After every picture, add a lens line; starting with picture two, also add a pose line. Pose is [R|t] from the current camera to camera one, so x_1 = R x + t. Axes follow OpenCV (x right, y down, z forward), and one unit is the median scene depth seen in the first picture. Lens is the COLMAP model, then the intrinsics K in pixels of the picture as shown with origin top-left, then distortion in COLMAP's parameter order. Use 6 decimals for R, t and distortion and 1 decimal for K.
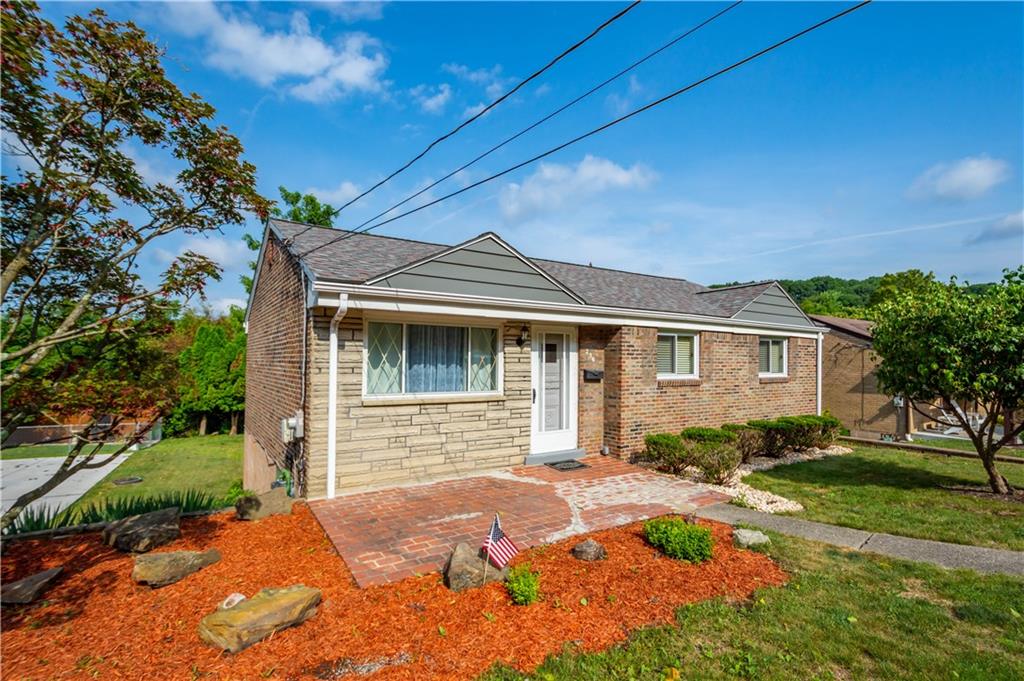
lens RADIAL K [[506.9, 0, 512.8], [0, 506.9, 359.6], [0, 0, 1]] dist [0.020976, -0.000221]
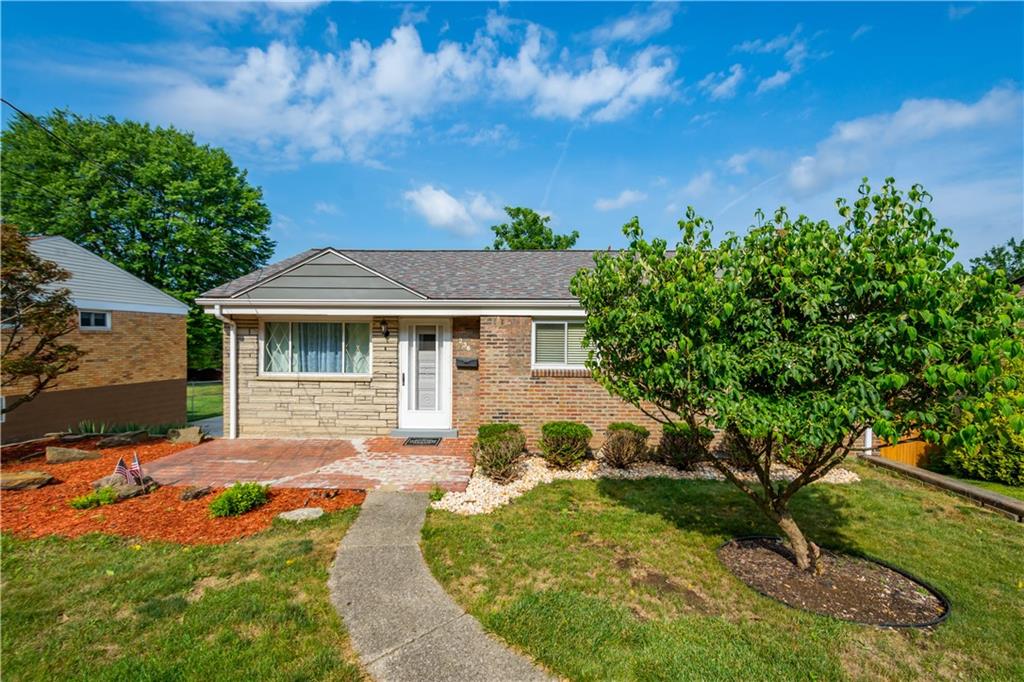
lens RADIAL K [[459.3, 0, 509.6], [0, 459.3, 347.3], [0, 0, 1]] dist [0.000329, 0.000265]
pose [[0.812124, 0.008094, -0.583429, 0.863186], [-0.001268, 0.999926, 0.012107, -0.015211], [0.583484, -0.009093, 0.812074, 0.282550]]
